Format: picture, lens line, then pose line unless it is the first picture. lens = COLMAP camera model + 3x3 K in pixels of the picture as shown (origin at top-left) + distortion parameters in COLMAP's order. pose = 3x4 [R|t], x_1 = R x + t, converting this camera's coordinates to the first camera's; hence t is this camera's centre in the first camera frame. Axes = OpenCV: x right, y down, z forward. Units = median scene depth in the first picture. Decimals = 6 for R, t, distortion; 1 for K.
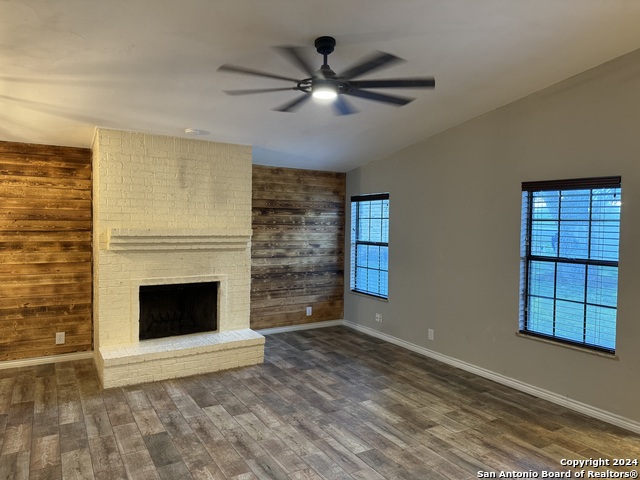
lens RADIAL K [[451.8, 0, 320.0], [0, 451.8, 240.0], [0, 0, 1]] dist [0.097465, -0.104937]
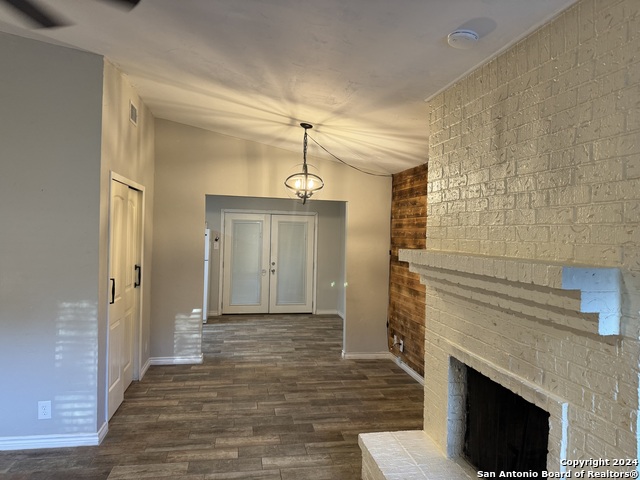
lens RADIAL K [[451.2, 0, 321.5], [0, 451.2, 235.8], [0, 0, 1]] dist [-0.004669, -0.004979]
pose [[-0.349469, -0.020327, -0.936727, 0.177911], [-0.068872, 0.997617, 0.004046, -0.036418], [0.934413, 0.065928, -0.350037, 1.041127]]
